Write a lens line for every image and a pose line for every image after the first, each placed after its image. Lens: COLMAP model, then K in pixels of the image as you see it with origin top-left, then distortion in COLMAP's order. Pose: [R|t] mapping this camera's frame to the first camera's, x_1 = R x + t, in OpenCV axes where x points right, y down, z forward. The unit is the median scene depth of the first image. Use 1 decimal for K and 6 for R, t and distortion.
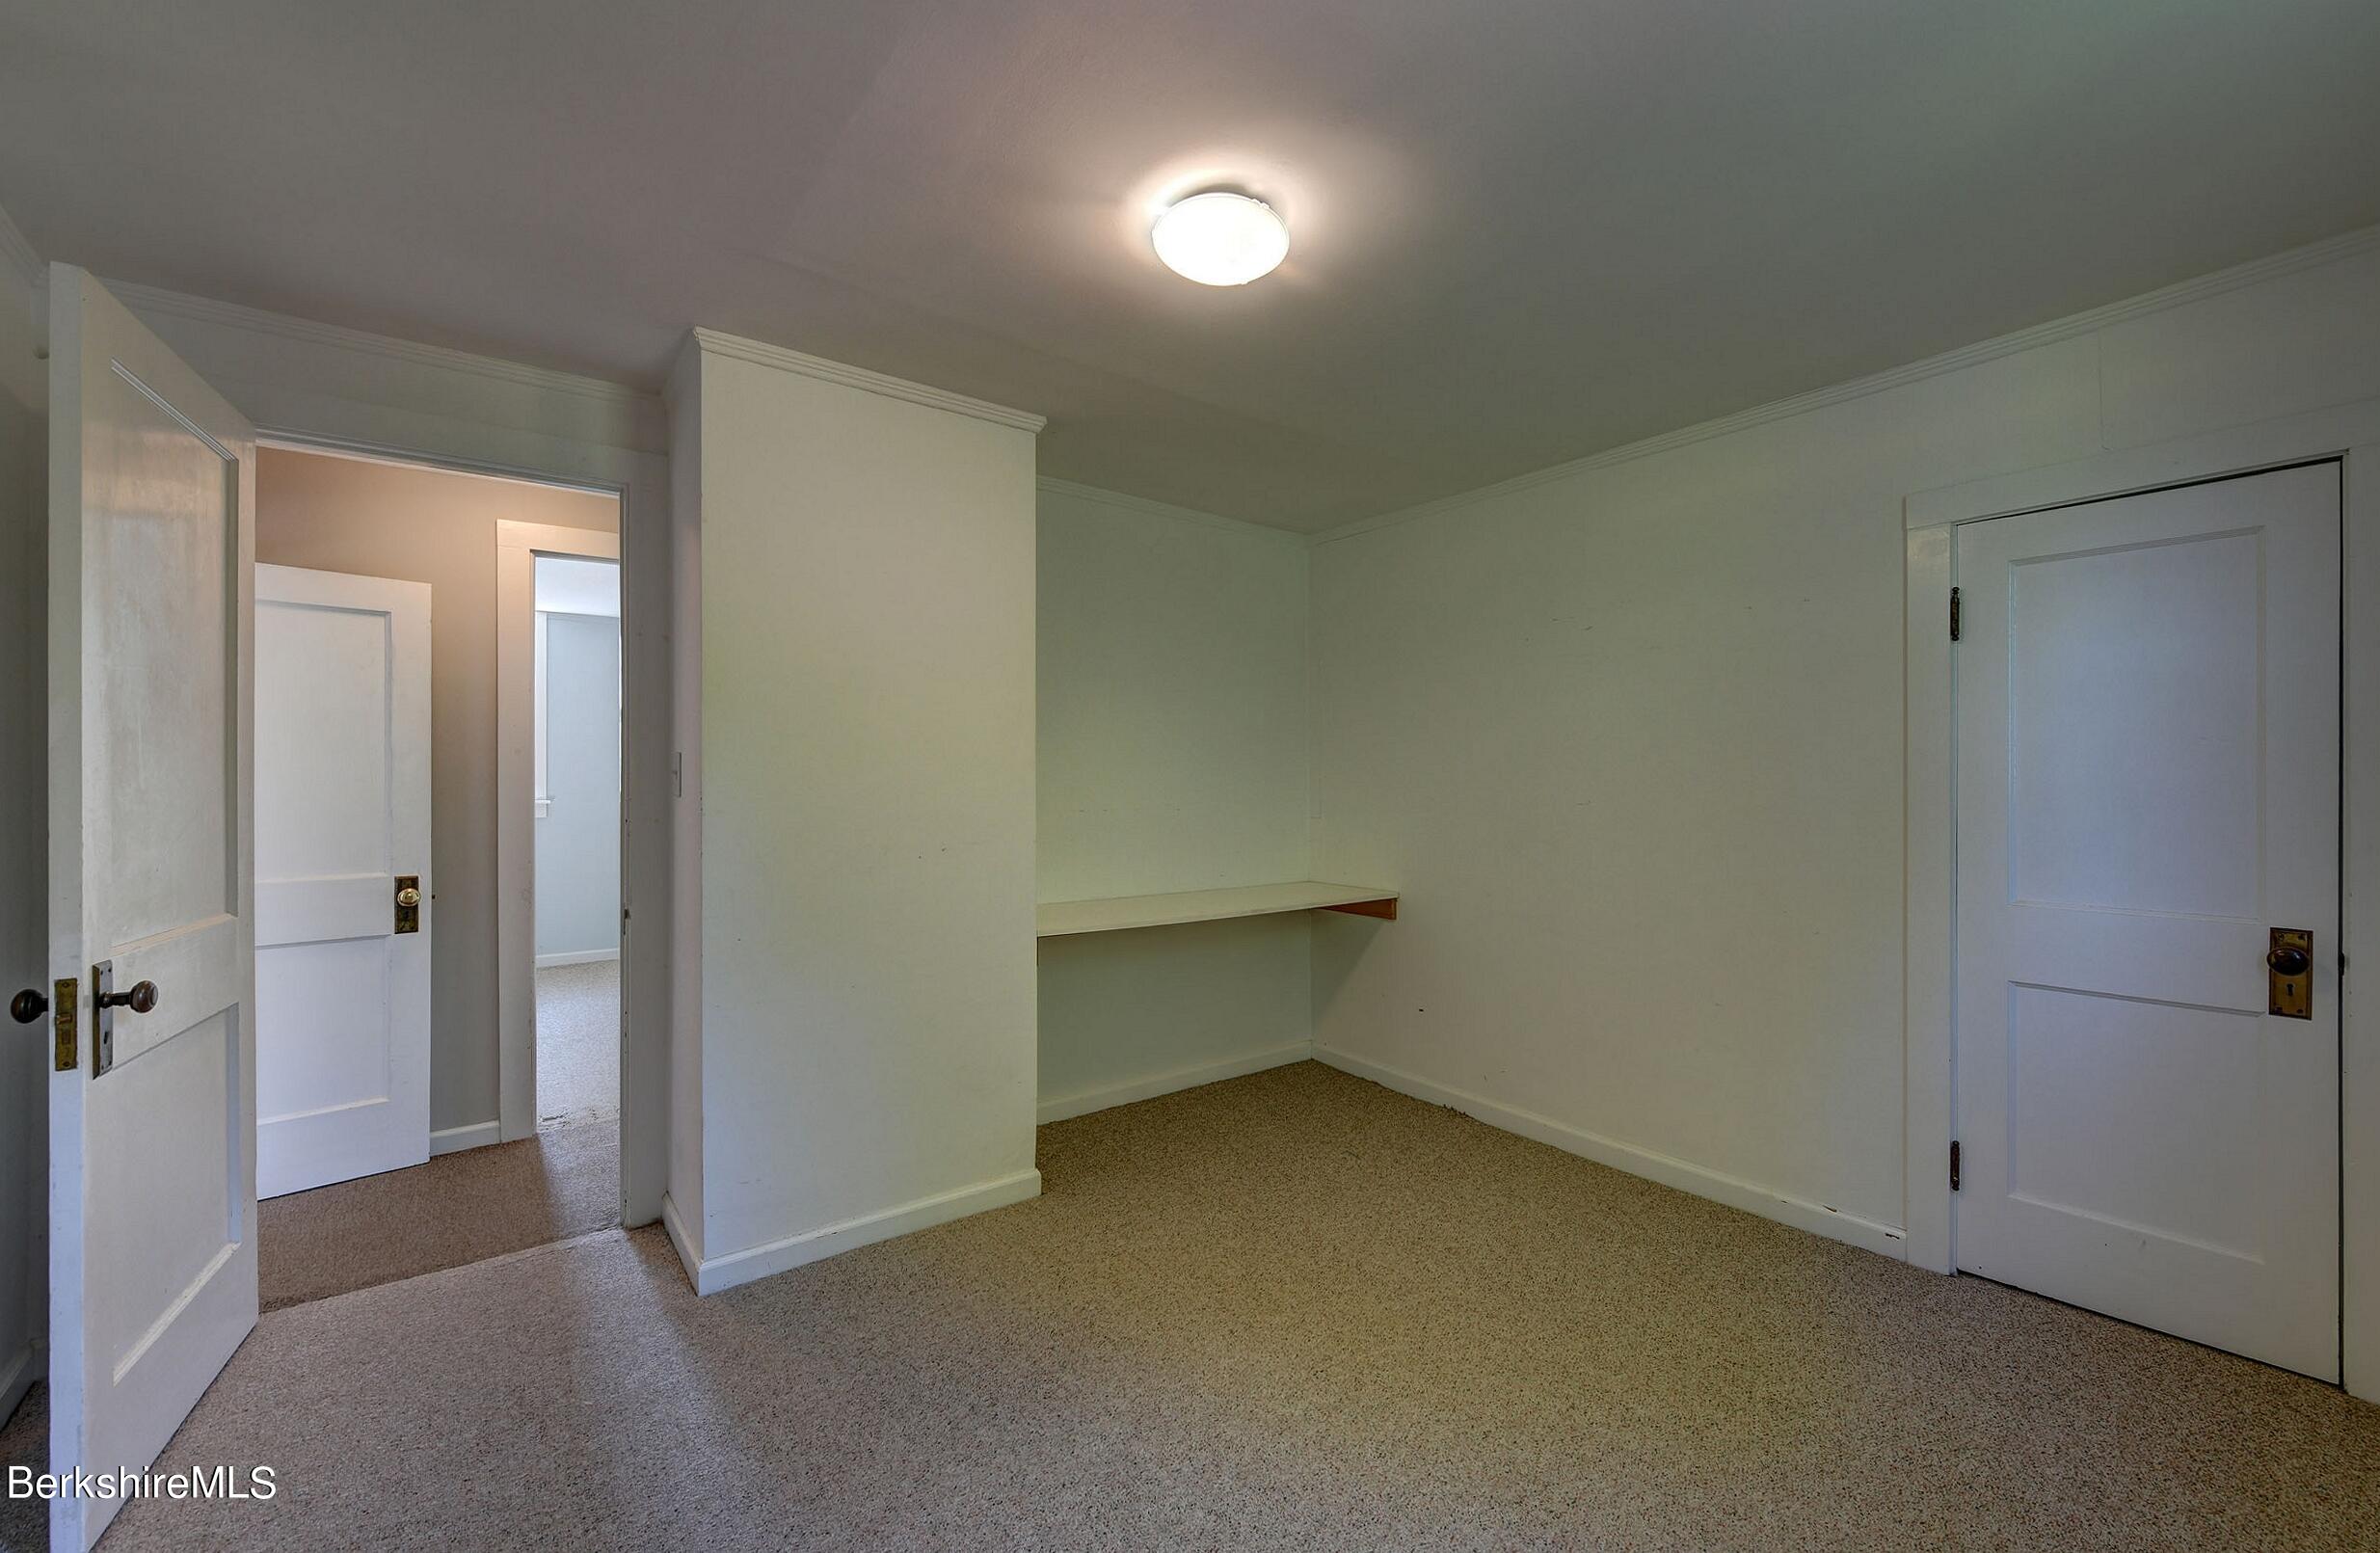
lens RADIAL K [[959.4, 0, 1190.0], [0, 959.4, 776.5], [0, 0, 1]] dist [0.000277, 0.000012]
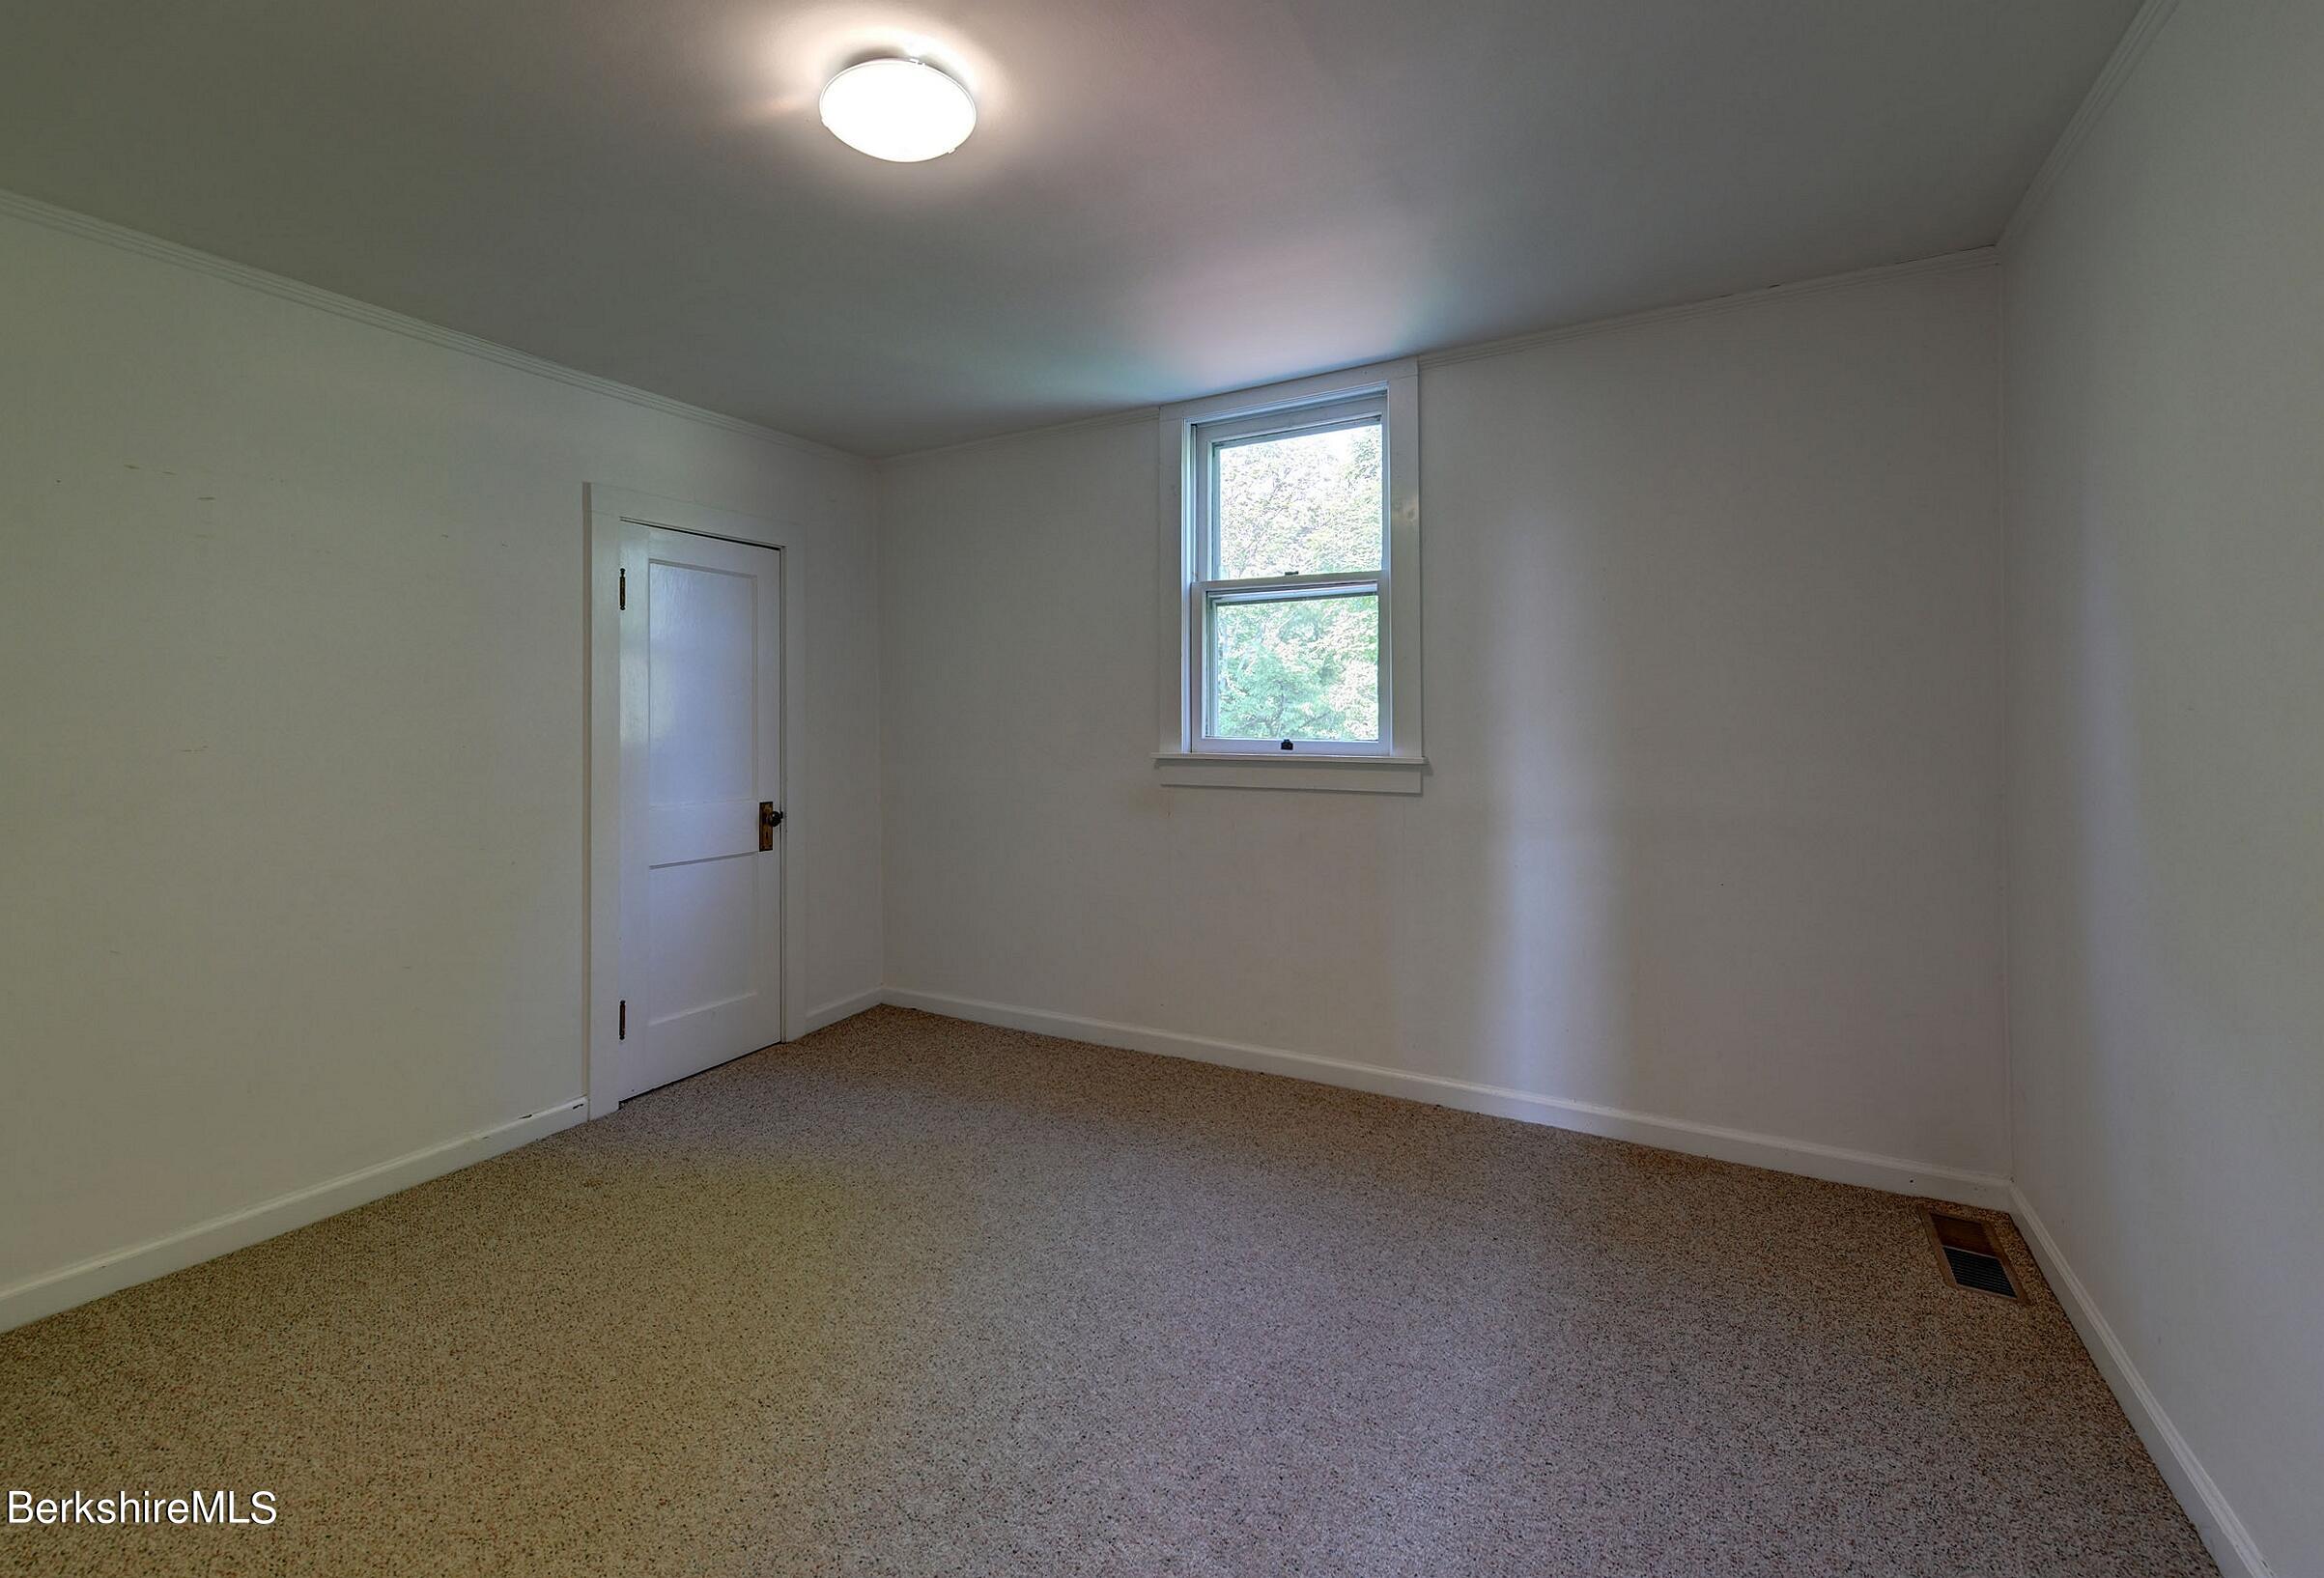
lens RADIAL K [[958.4, 0, 1159.6], [0, 958.4, 719.8], [0, 0, 1]] dist [-0.000126, -0.000064]
pose [[-0.392198, 0.005461, 0.919865, -0.687152], [0.001184, 0.999985, -0.005431, 0.012722], [-0.919880, -0.001041, -0.392198, 0.873386]]
